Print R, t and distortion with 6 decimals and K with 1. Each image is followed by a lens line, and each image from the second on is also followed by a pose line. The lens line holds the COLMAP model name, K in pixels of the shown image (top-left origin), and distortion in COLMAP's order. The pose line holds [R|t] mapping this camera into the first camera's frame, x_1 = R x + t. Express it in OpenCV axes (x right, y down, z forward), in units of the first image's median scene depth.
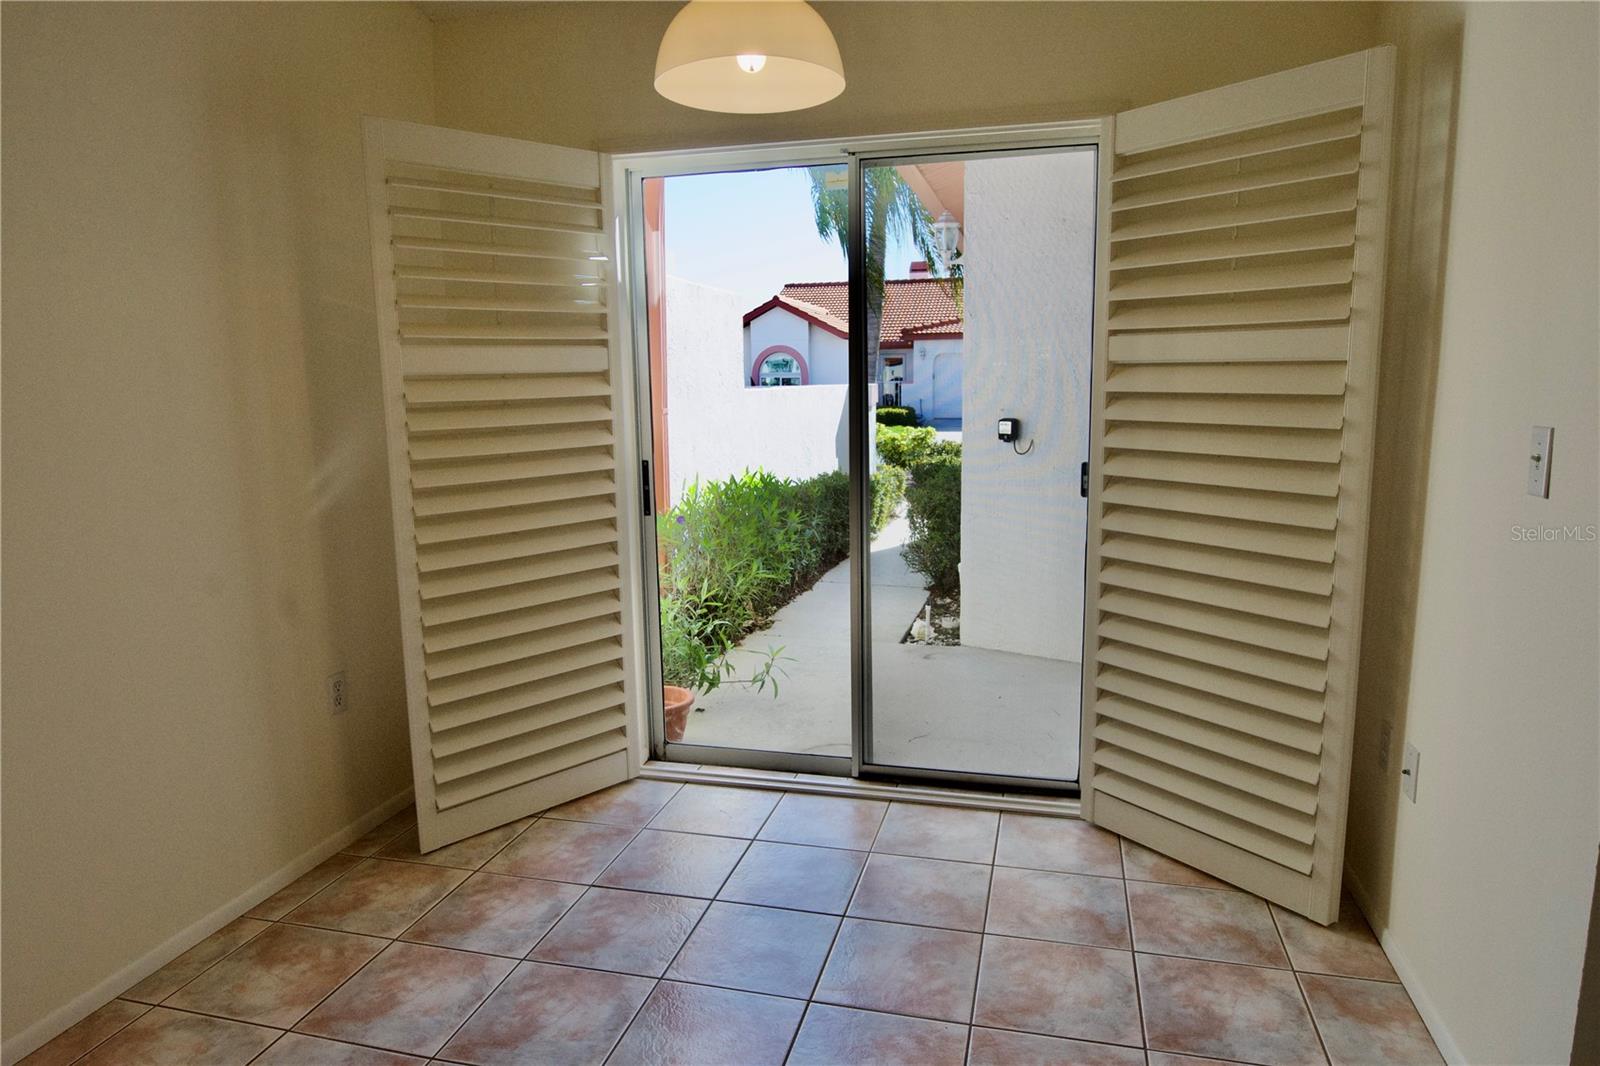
lens RADIAL K [[974.6, 0, 800.3], [0, 974.6, 536.2], [0, 0, 1]] dist [-0.003009, -0.006383]
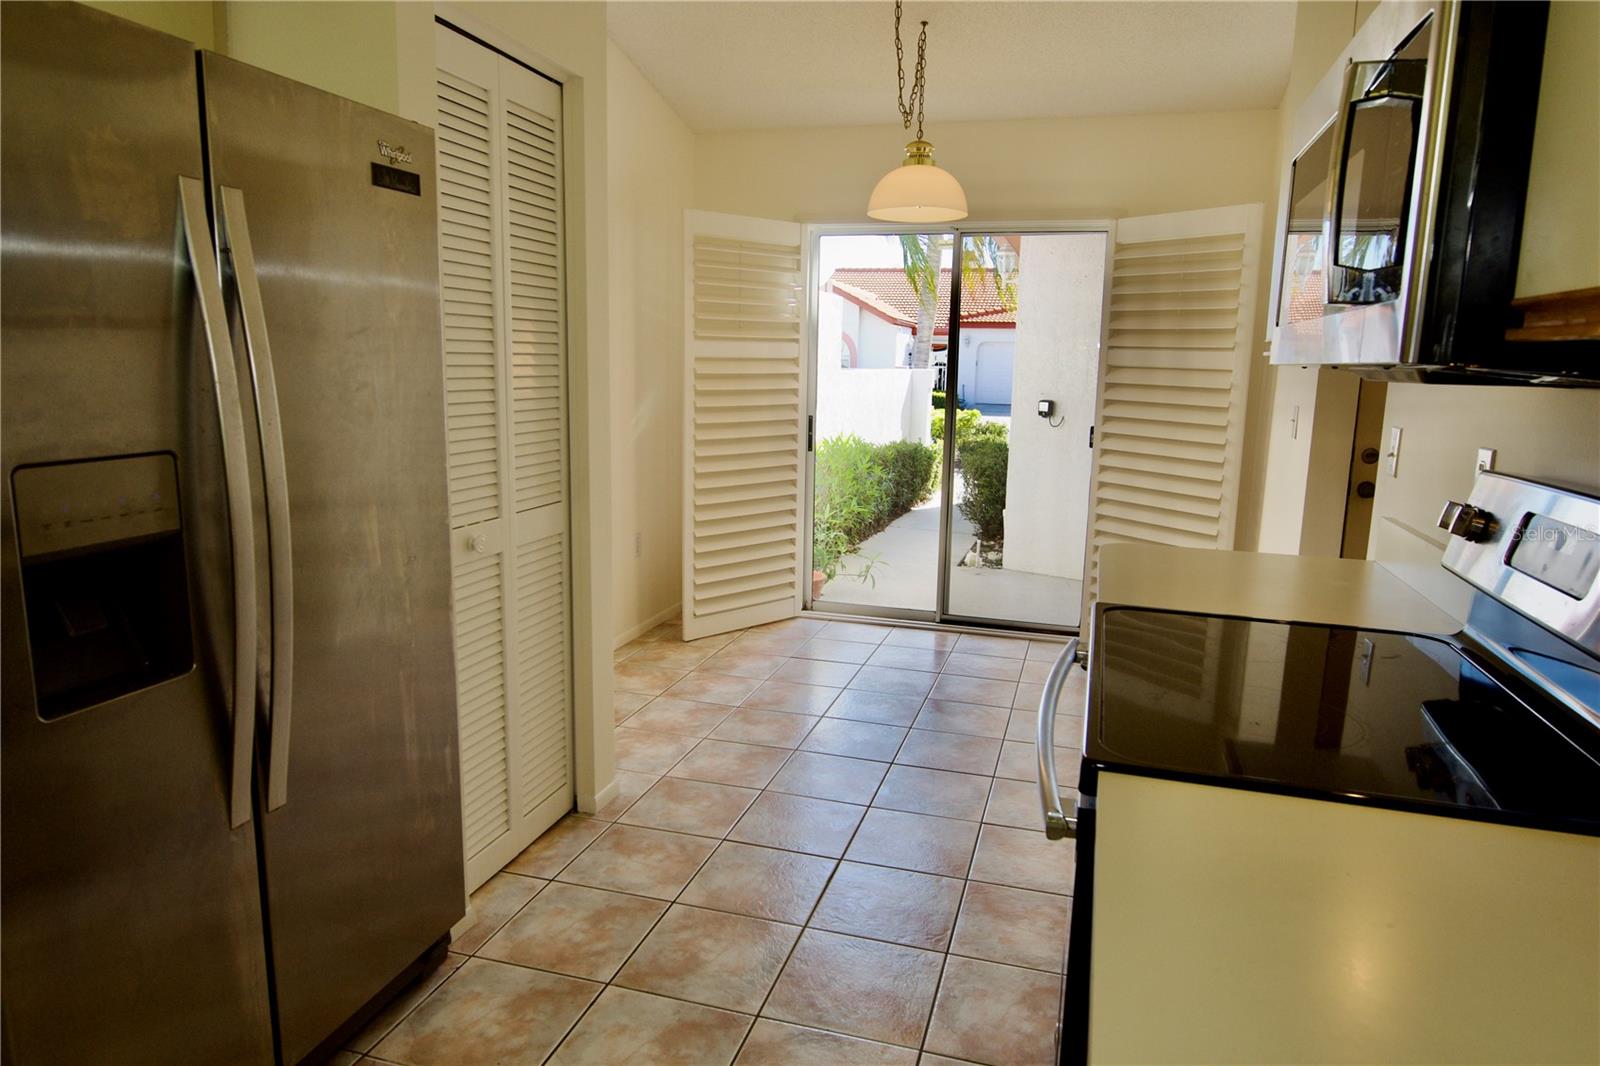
lens RADIAL K [[974.6, 0, 804.3], [0, 974.6, 523.3], [0, 0, 1]] dist [-0.003009, -0.006383]
pose [[0.998715, 0.041599, -0.028930, -0.103618], [-0.041402, 0.999115, 0.007388, 0.073995], [0.029212, -0.006181, 0.999554, -0.497322]]
